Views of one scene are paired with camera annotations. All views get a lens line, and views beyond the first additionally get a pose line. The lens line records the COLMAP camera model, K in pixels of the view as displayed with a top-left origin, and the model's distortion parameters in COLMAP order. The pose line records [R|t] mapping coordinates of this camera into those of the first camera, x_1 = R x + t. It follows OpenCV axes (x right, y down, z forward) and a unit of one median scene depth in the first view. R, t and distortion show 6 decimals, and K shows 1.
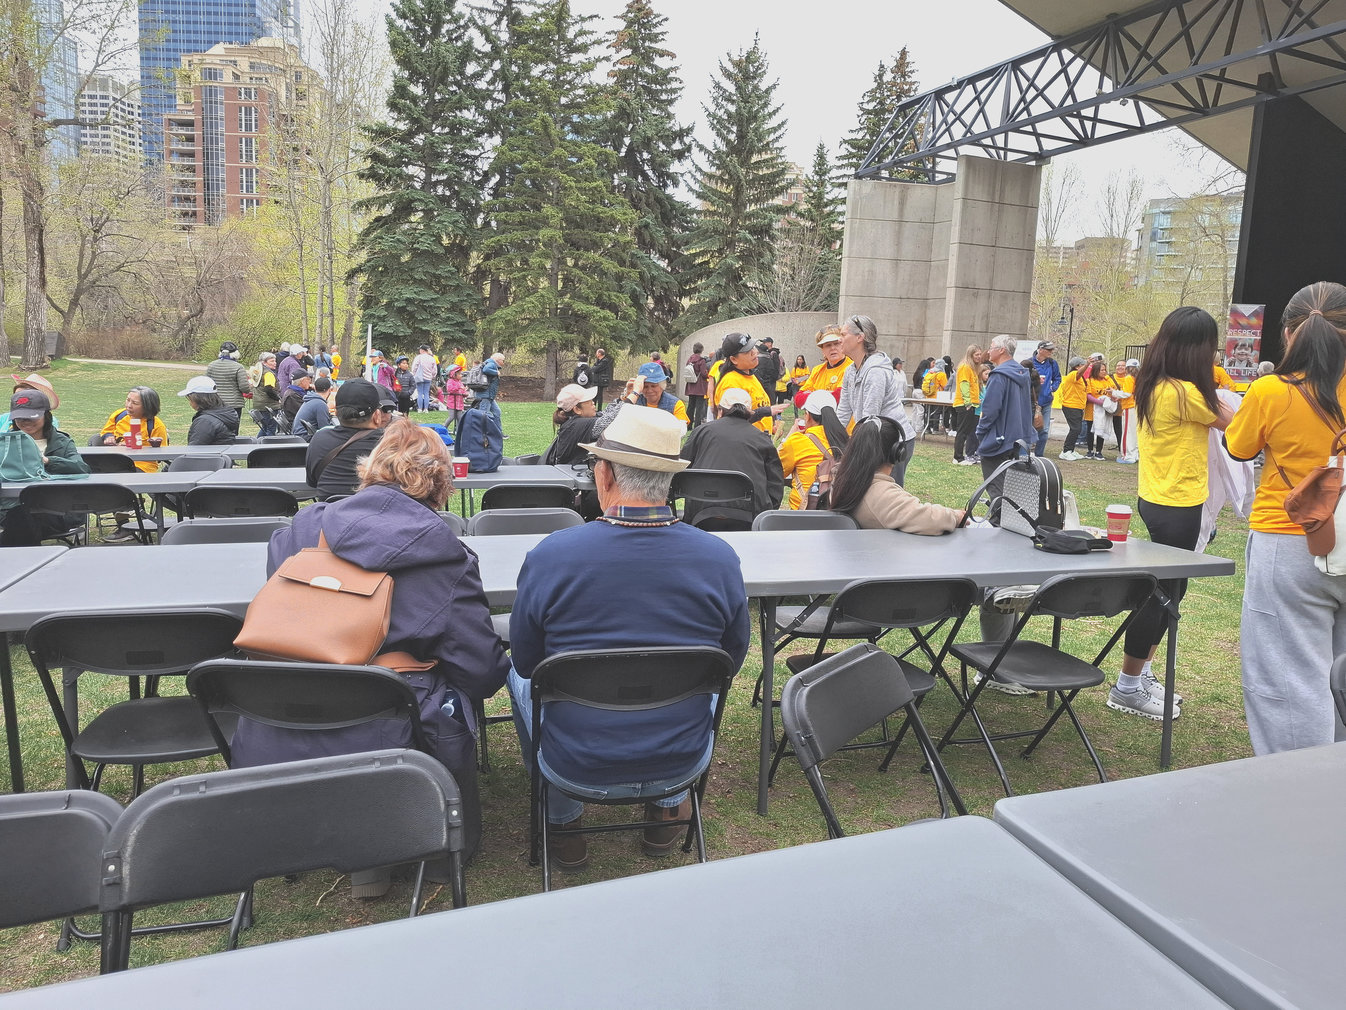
lens RADIAL K [[949.3, 0, 677.7], [0, 949.3, 488.1], [0, 0, 1]] dist [0.131336, -0.198064]
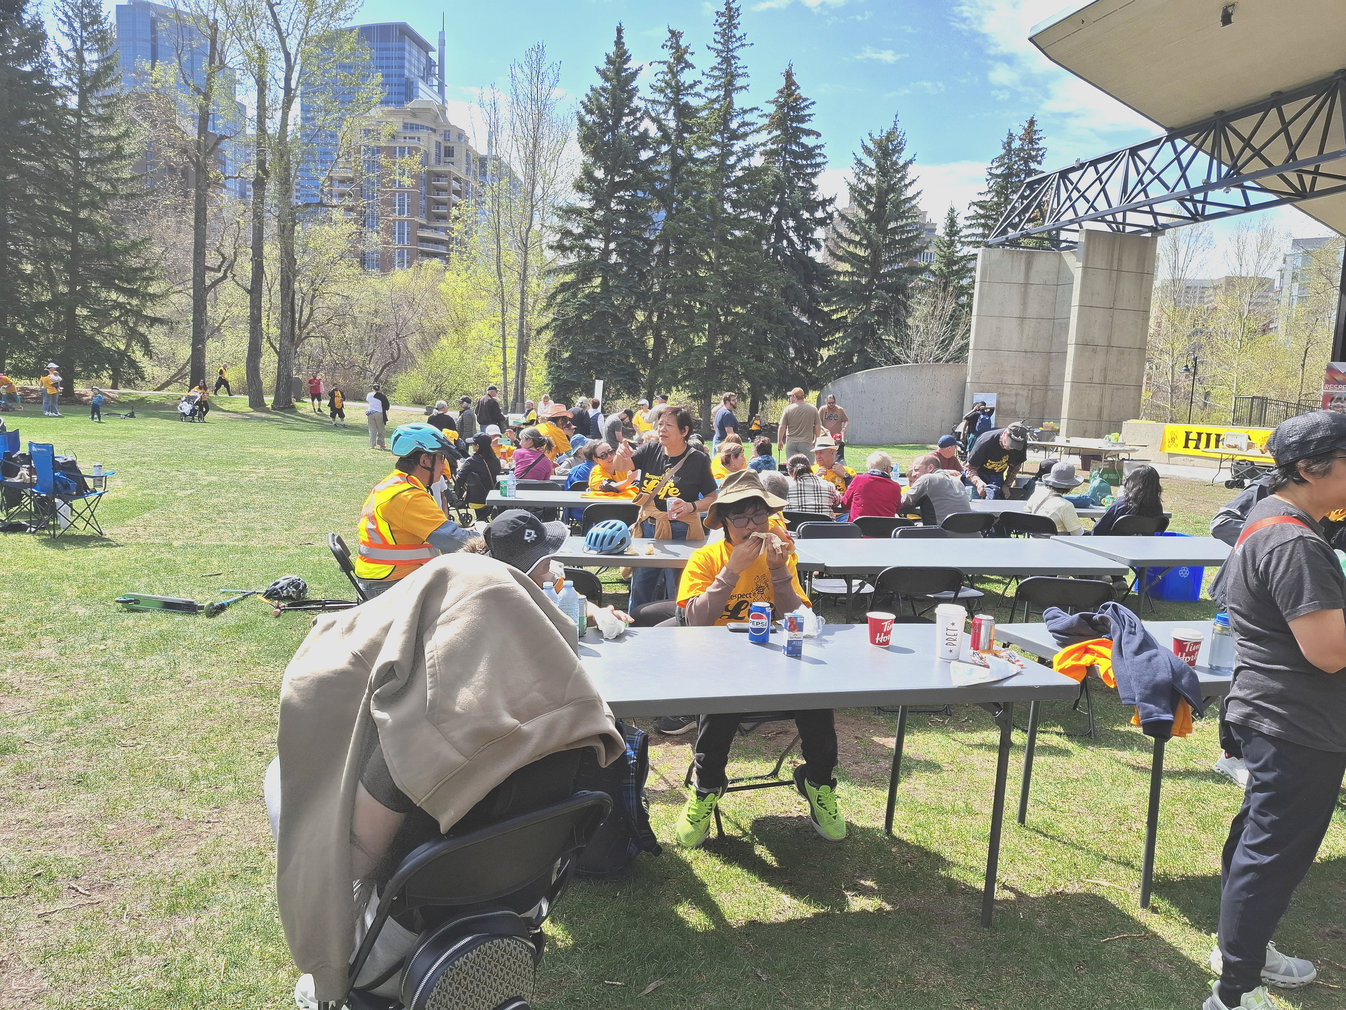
lens RADIAL K [[952.8, 0, 678.7], [0, 952.8, 511.1], [0, 0, 1]] dist [0.092931, -0.118392]
pose [[0.993481, 0.021392, -0.111976, -0.034150], [-0.023228, 0.999616, -0.015109, 0.011851], [0.111610, 0.017611, 0.993596, -0.136533]]
